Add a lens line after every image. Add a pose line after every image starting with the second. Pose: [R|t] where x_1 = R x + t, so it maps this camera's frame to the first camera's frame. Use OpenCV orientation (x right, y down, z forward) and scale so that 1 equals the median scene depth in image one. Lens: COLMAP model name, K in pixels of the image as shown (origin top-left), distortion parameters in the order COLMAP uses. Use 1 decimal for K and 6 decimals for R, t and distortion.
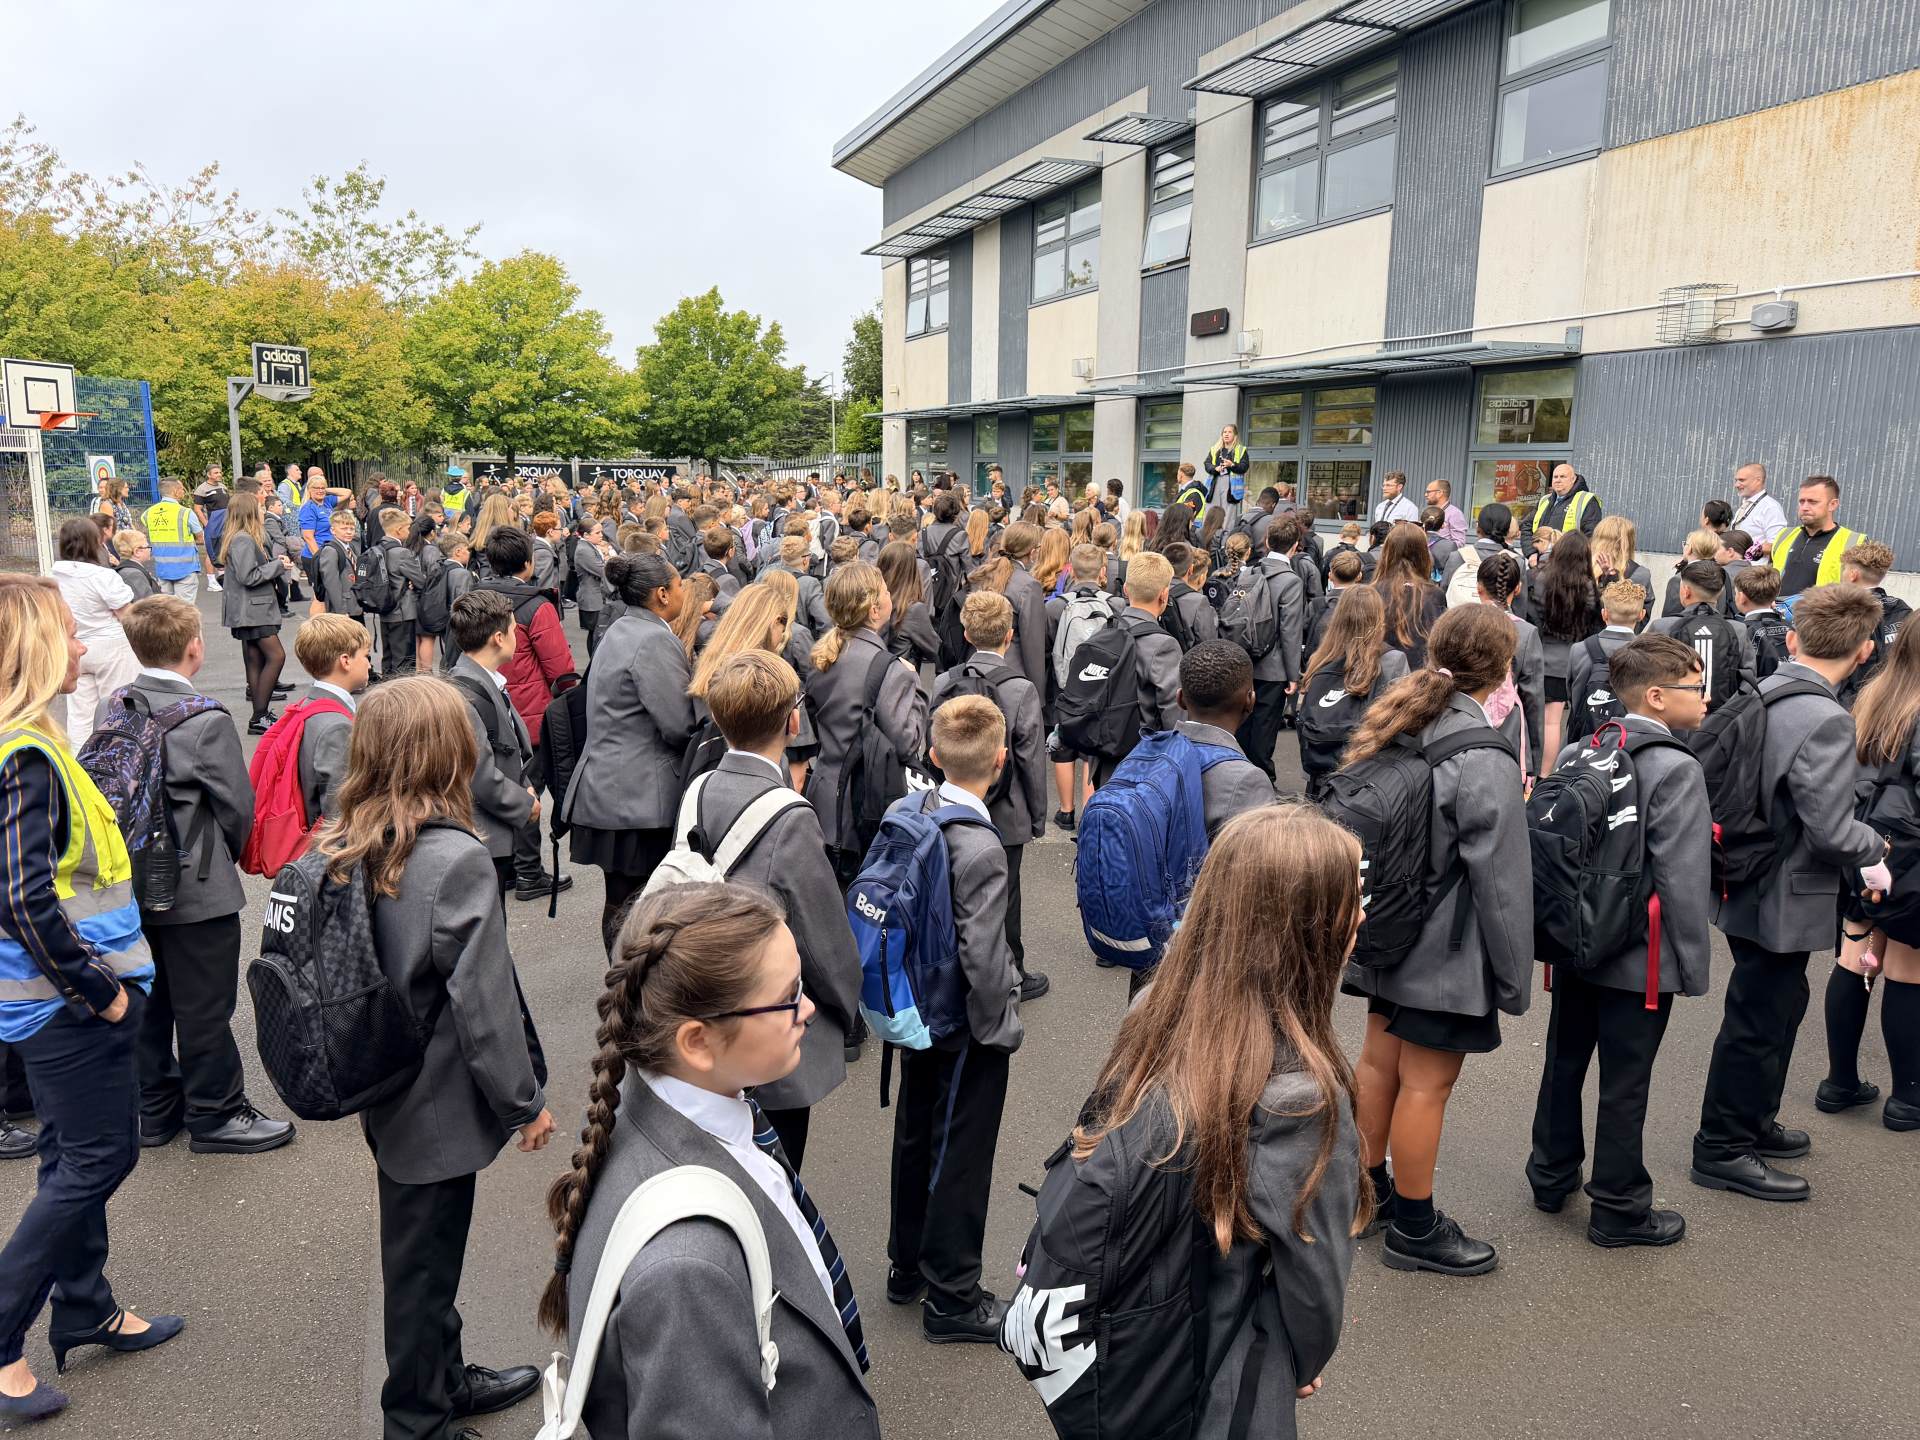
lens RADIAL K [[1300.8, 0, 958.8], [0, 1300.8, 753.9], [0, 0, 1]] dist [0.049823, -0.092952]
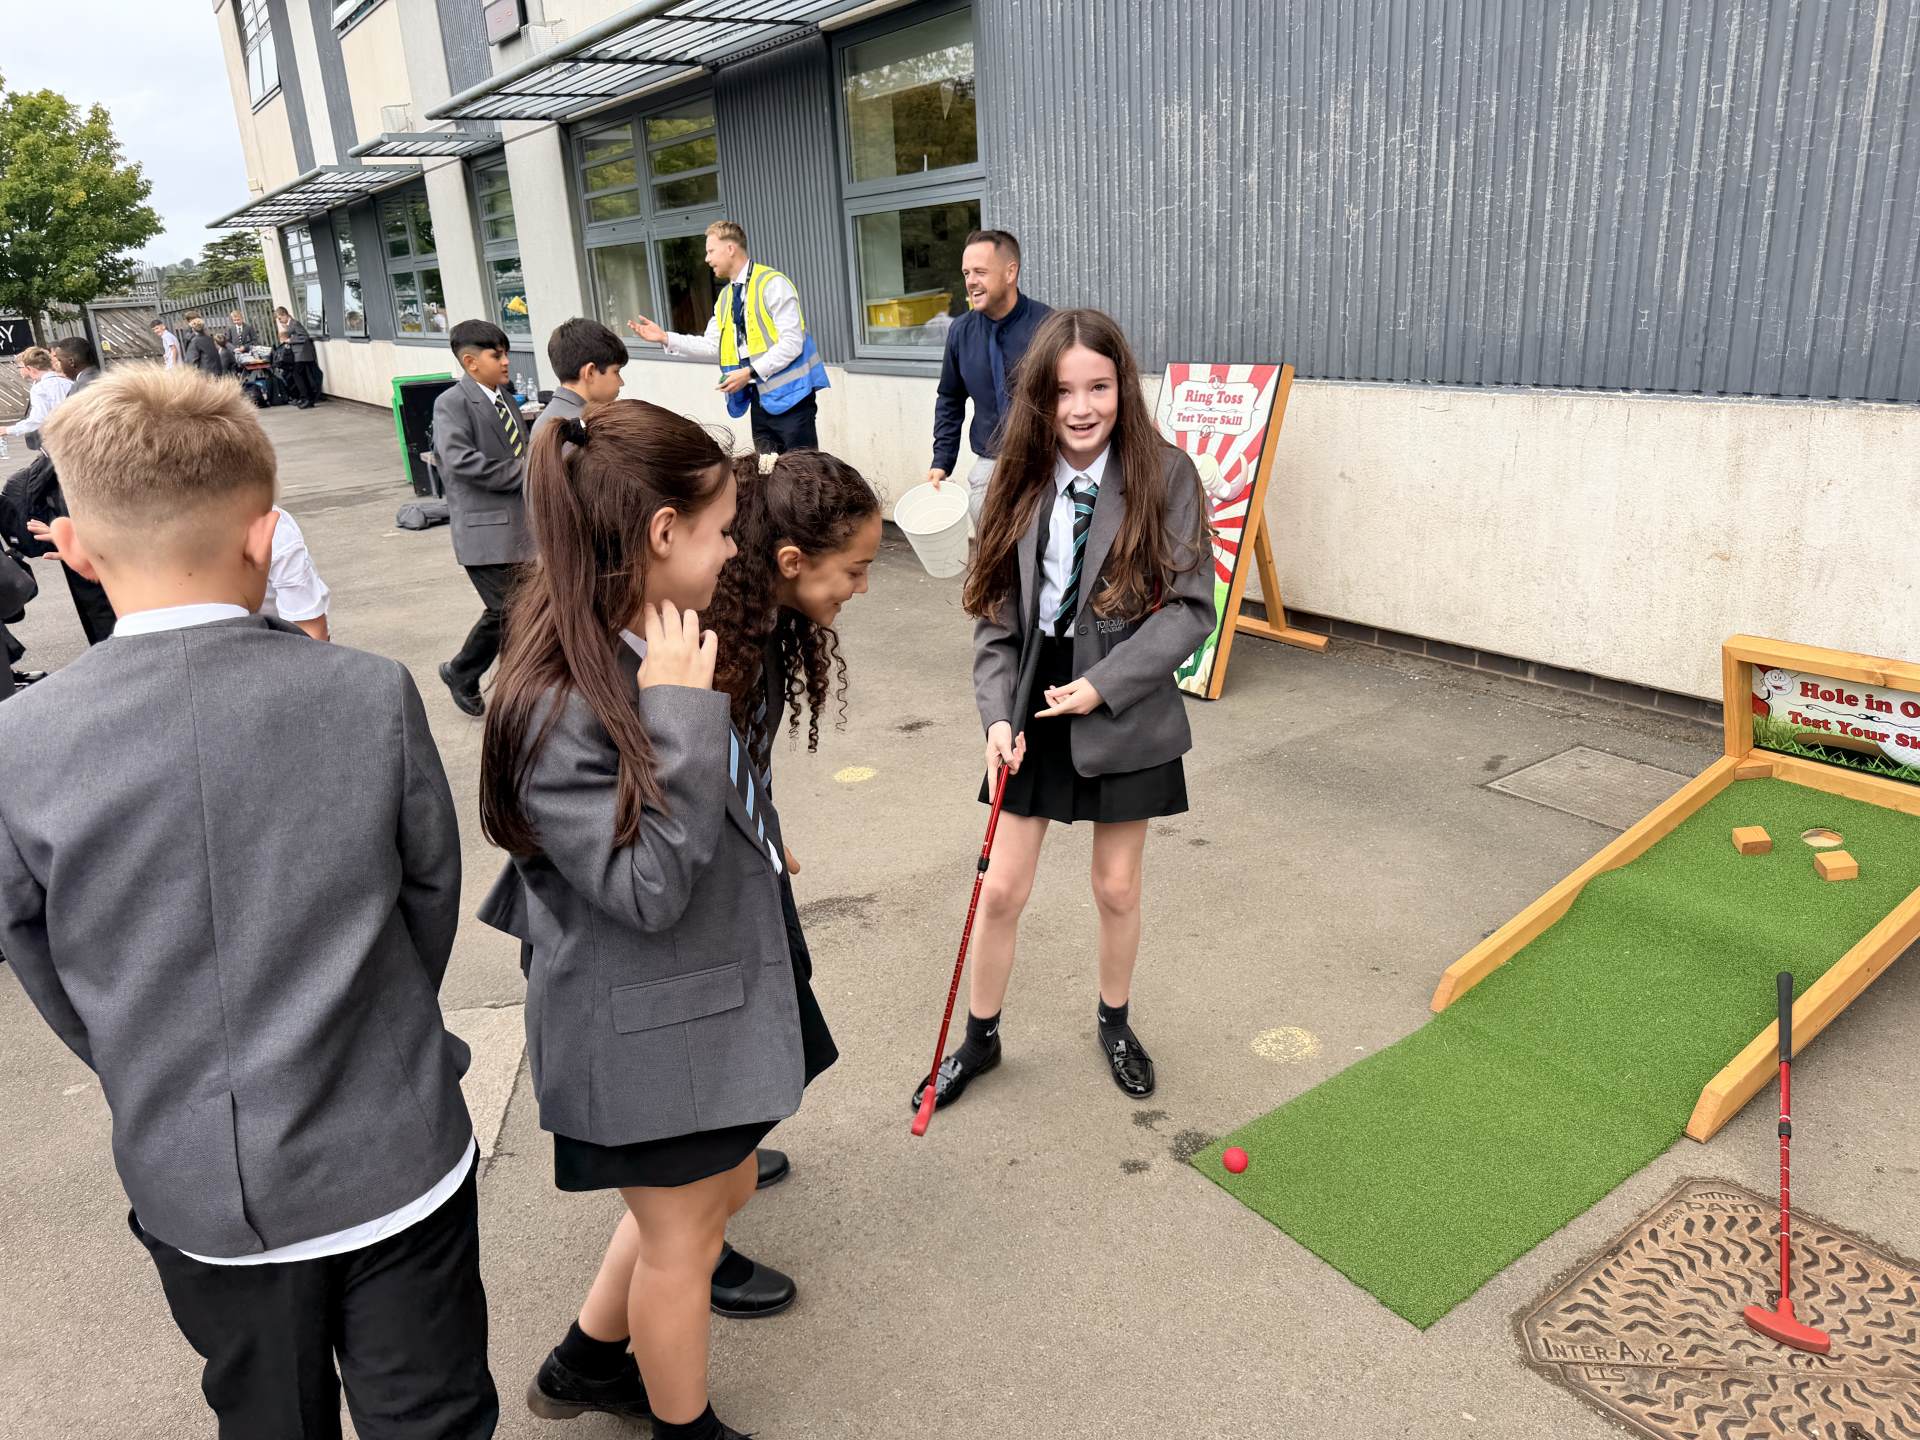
lens RADIAL K [[1327.1, 0, 959.7], [0, 1327.1, 725.6], [0, 0, 1]] dist [0.001679, -0.005000]
pose [[0.966551, -0.144367, 0.211984, 0.180826], [0.120124, 0.985090, 0.123161, -0.048318], [-0.226604, -0.093577, 0.969481, 0.270886]]
